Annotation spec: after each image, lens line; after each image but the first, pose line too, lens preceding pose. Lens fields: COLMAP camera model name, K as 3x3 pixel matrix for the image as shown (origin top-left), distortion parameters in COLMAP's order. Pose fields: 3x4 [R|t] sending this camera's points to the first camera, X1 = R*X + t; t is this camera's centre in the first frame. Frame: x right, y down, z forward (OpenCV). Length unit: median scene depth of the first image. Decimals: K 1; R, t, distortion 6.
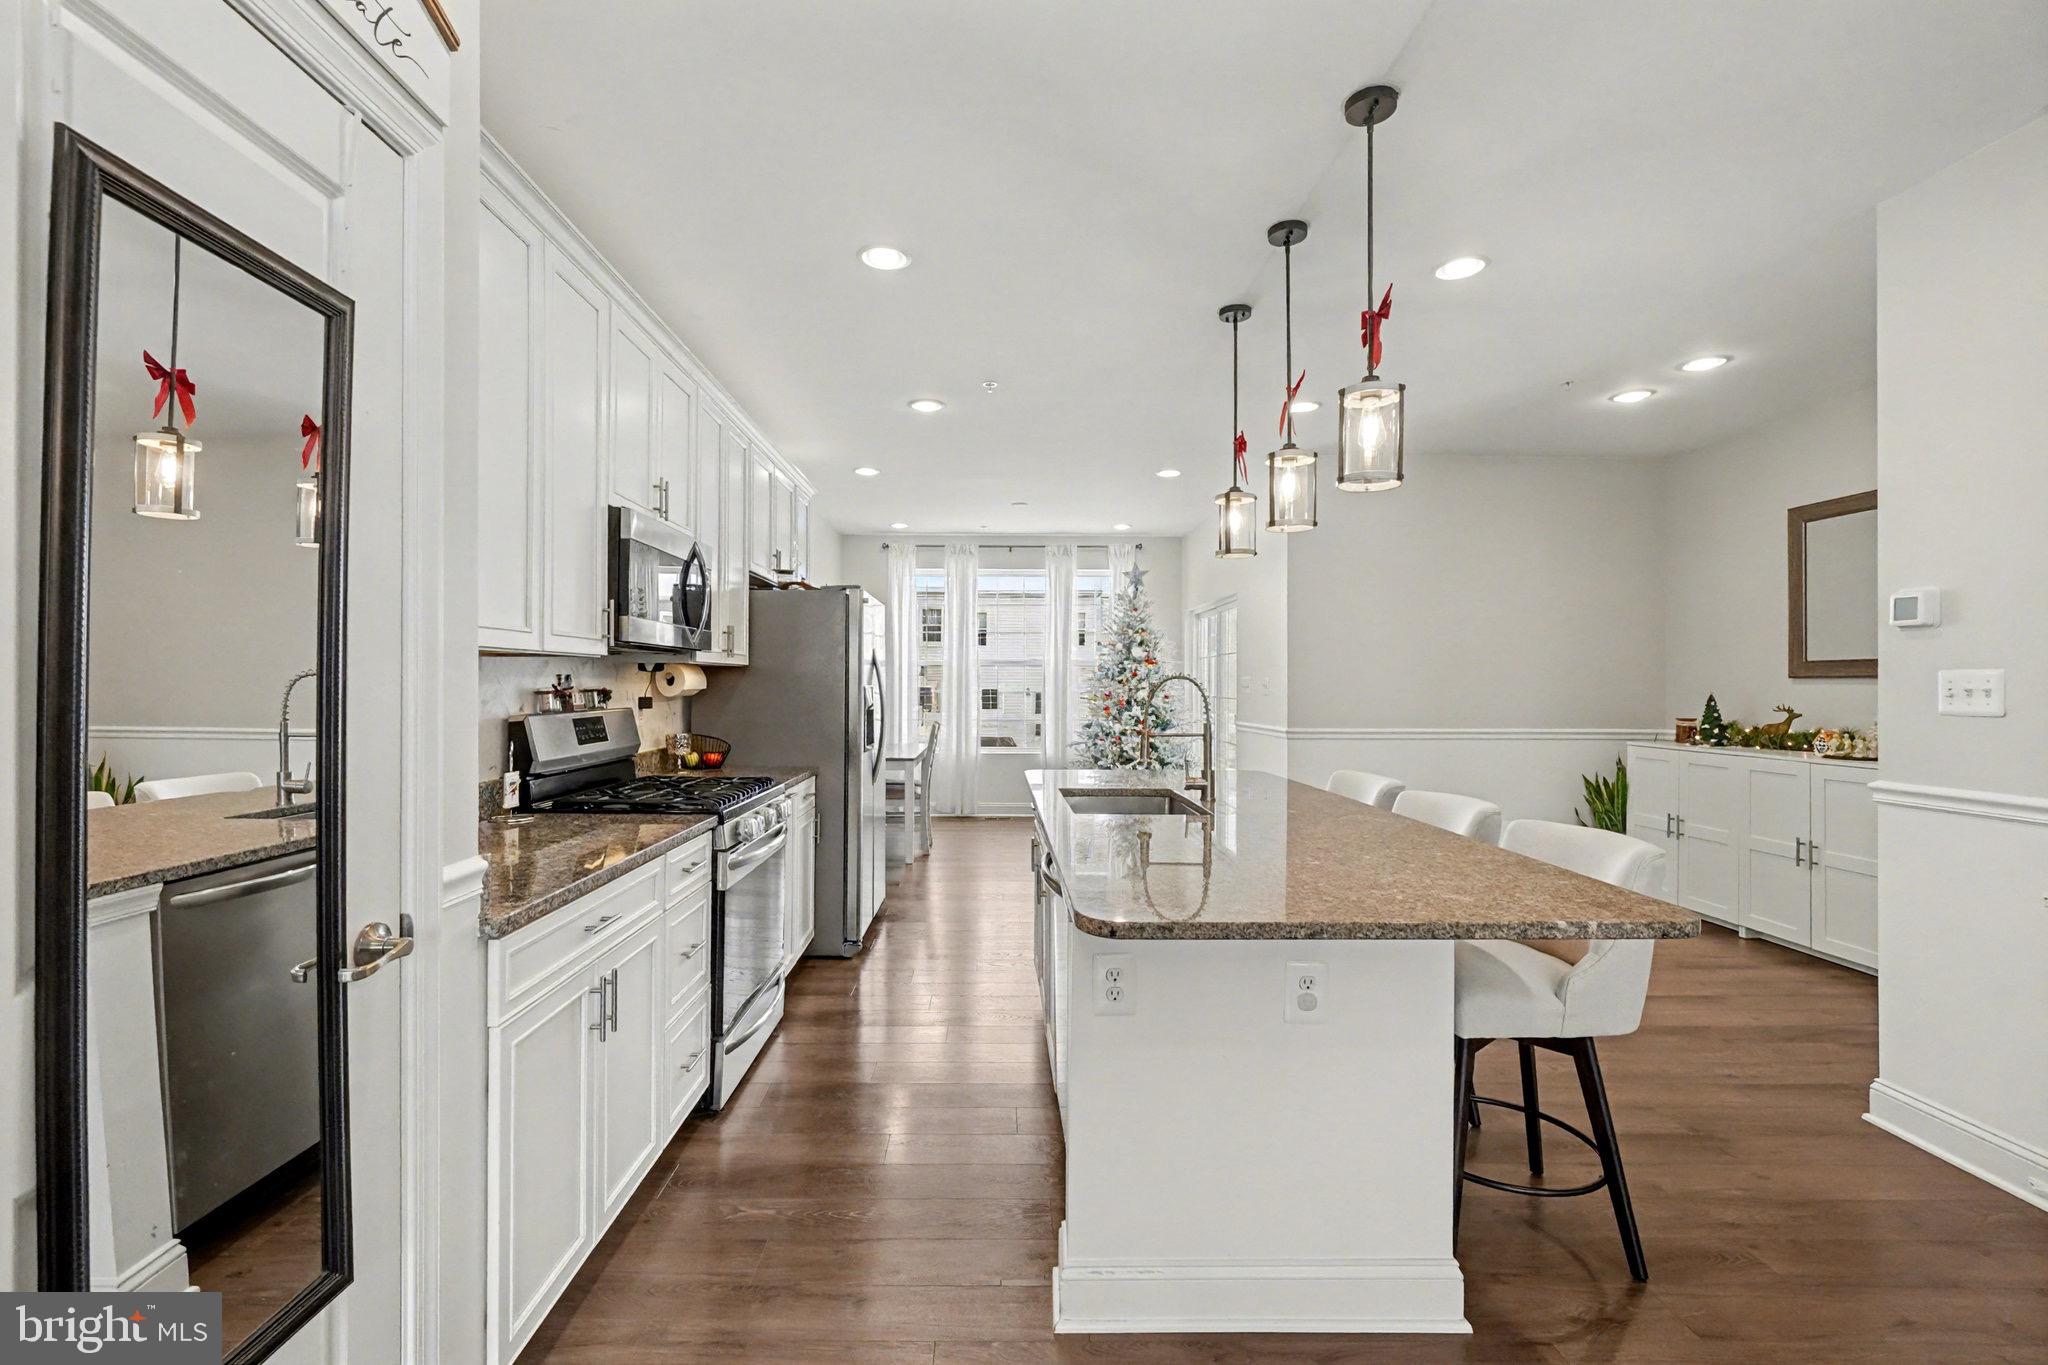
lens RADIAL K [[880.8, 0, 1041.8], [0, 880.8, 690.8], [0, 0, 1]] dist [-0.010240, 0.005498]
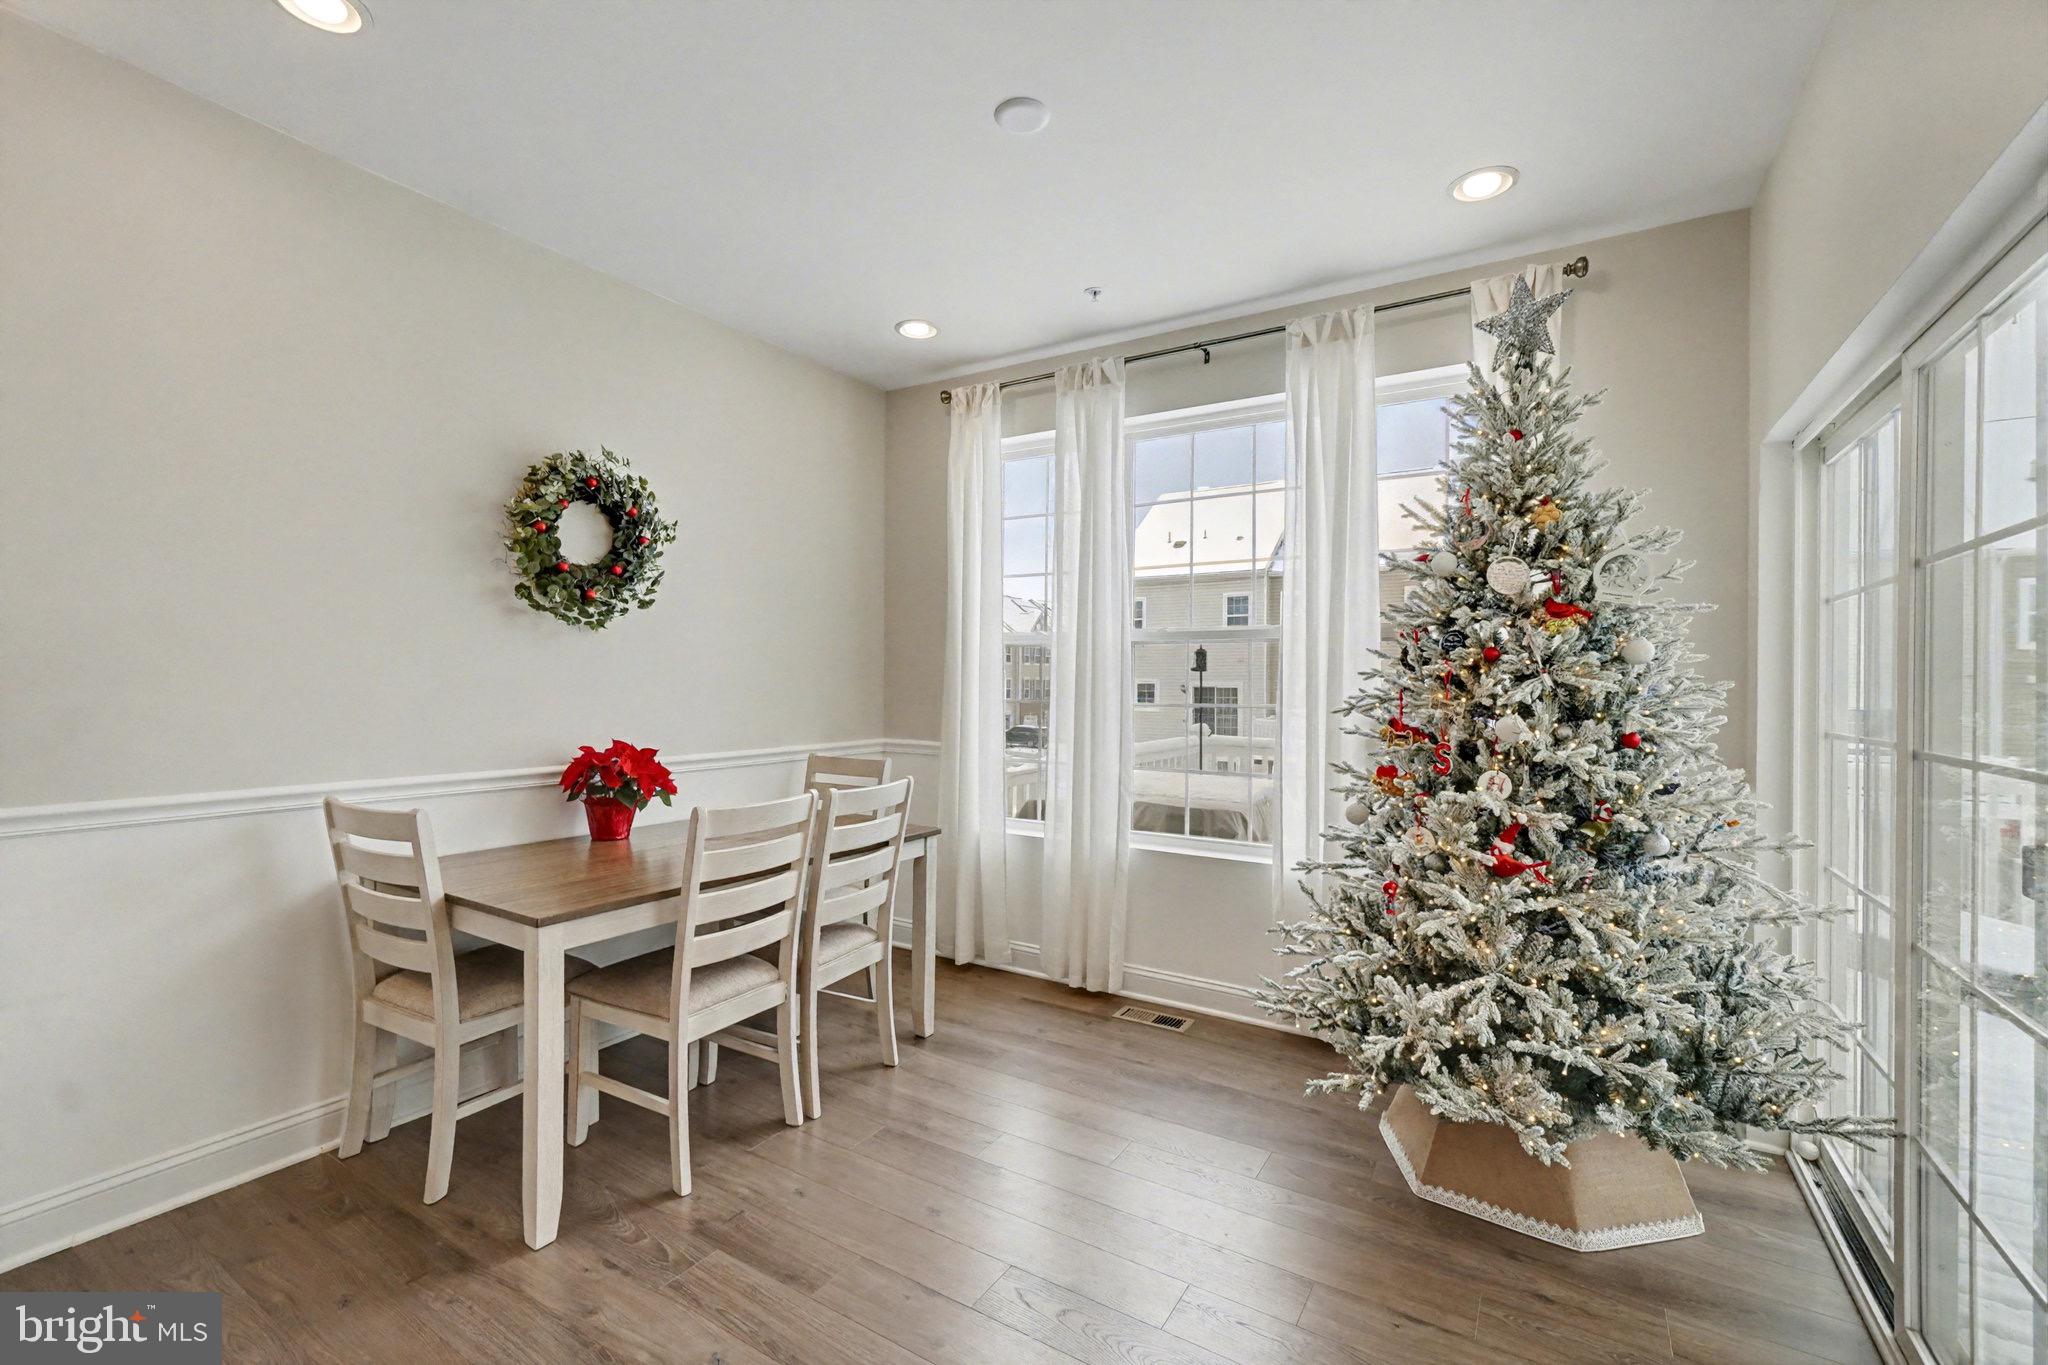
lens RADIAL K [[880.8, 0, 1011.5], [0, 880.8, 679.0], [0, 0, 1]] dist [-0.010240, 0.005498]
pose [[0.809479, -0.000578, -0.587149, 0.659143], [-0.004088, 0.999970, -0.006620, -0.036242], [0.587135, 0.007759, 0.809452, 3.055561]]
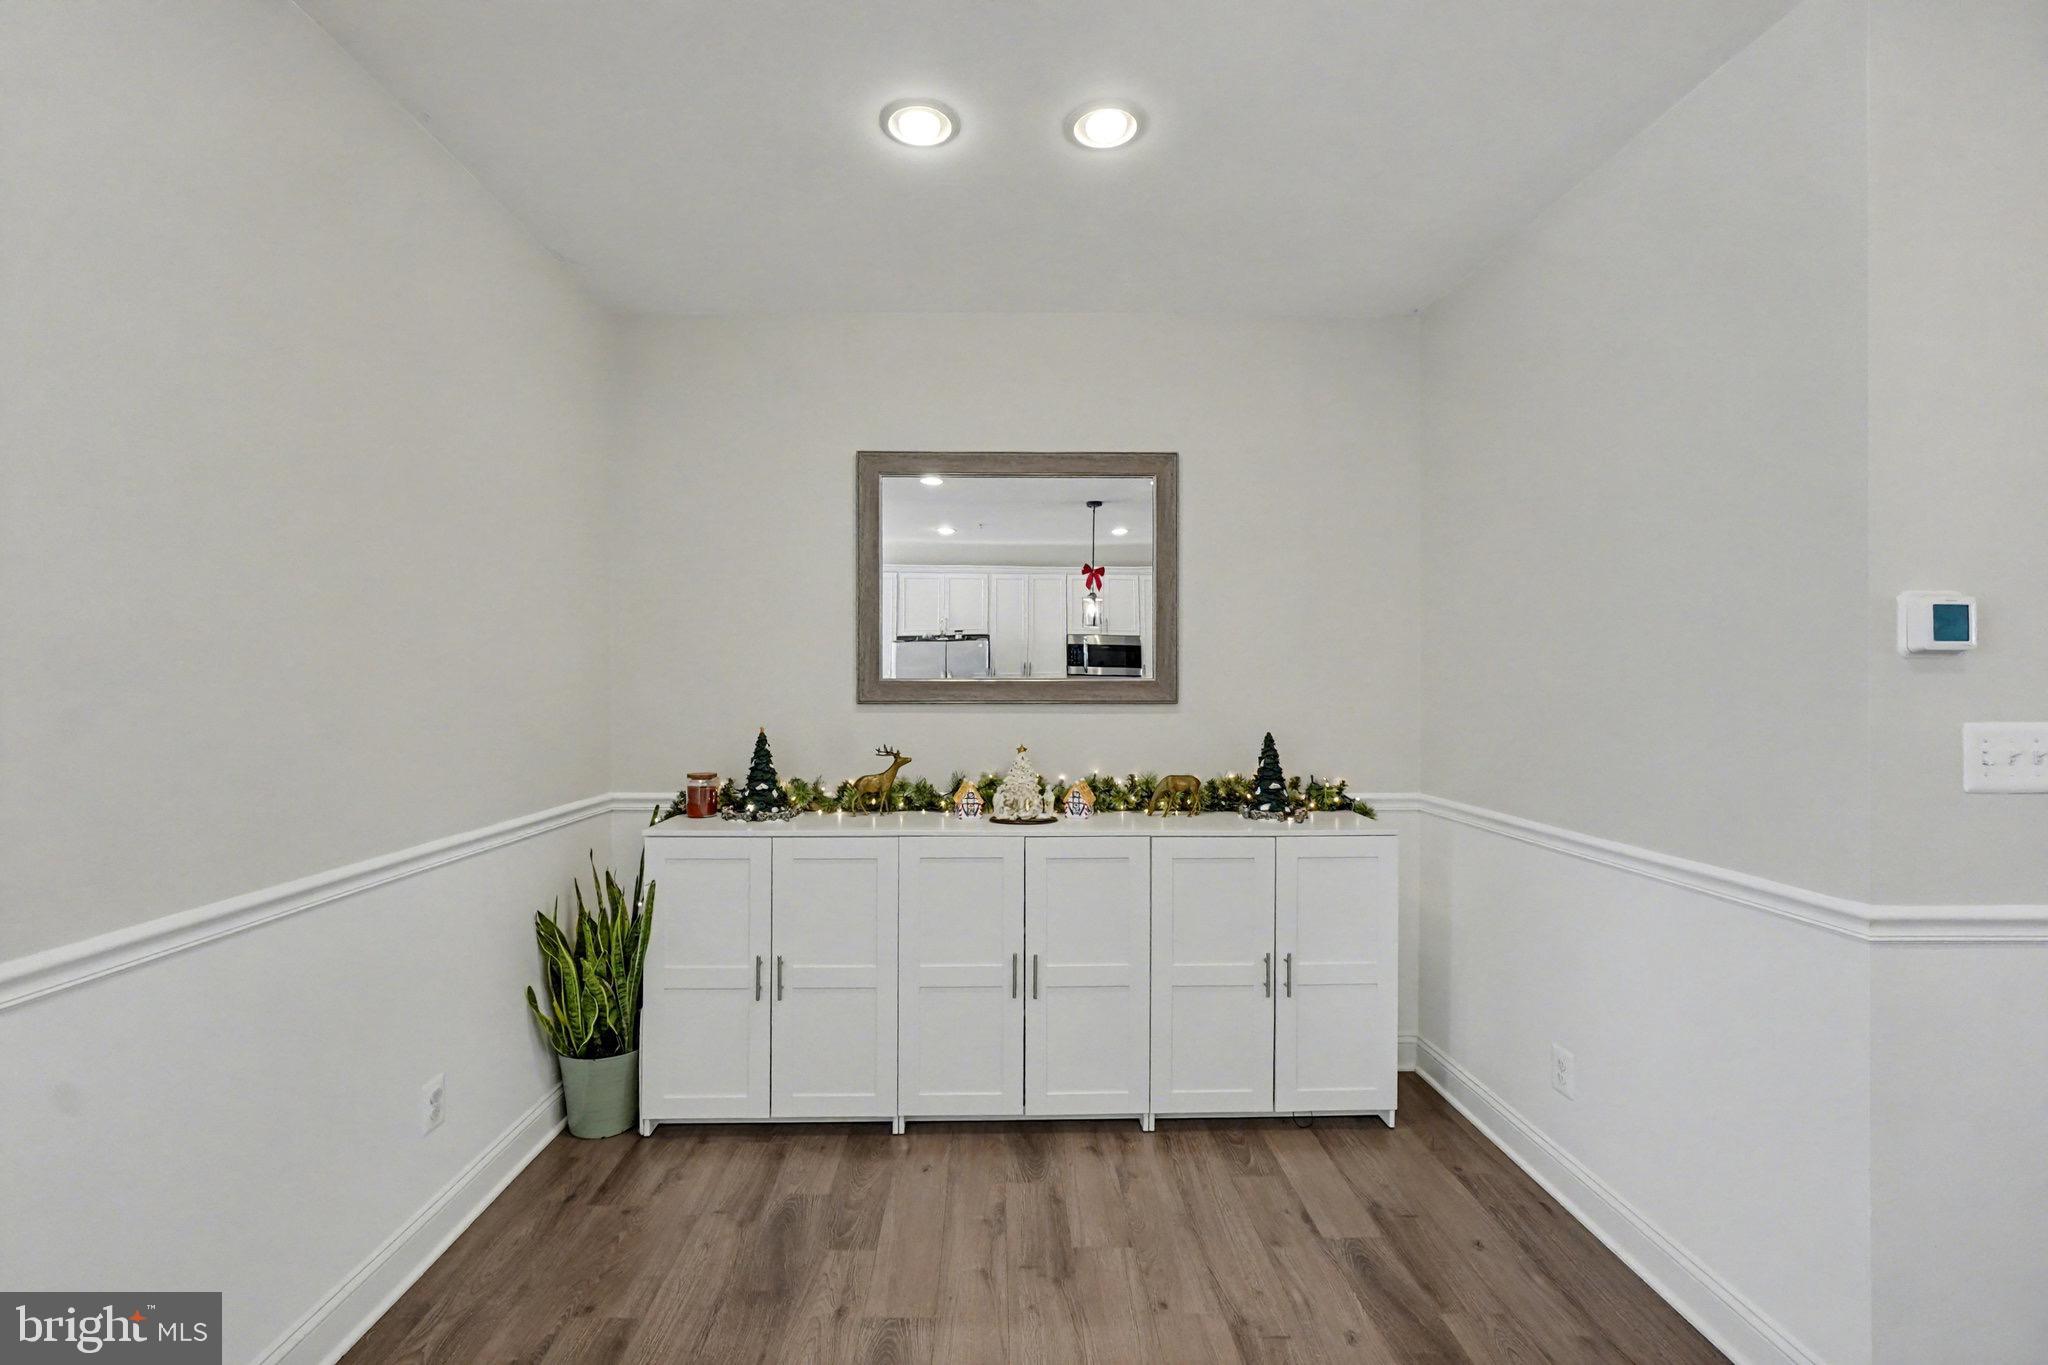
lens RADIAL K [[880.8, 0, 1040.3], [0, 880.8, 700.8], [0, 0, 1]] dist [-0.010240, 0.005498]
pose [[0.065613, -0.009551, 0.997799, 0.439588], [0.002536, 0.999953, 0.009405, -0.053819], [-0.997842, 0.001913, 0.065635, 1.893505]]
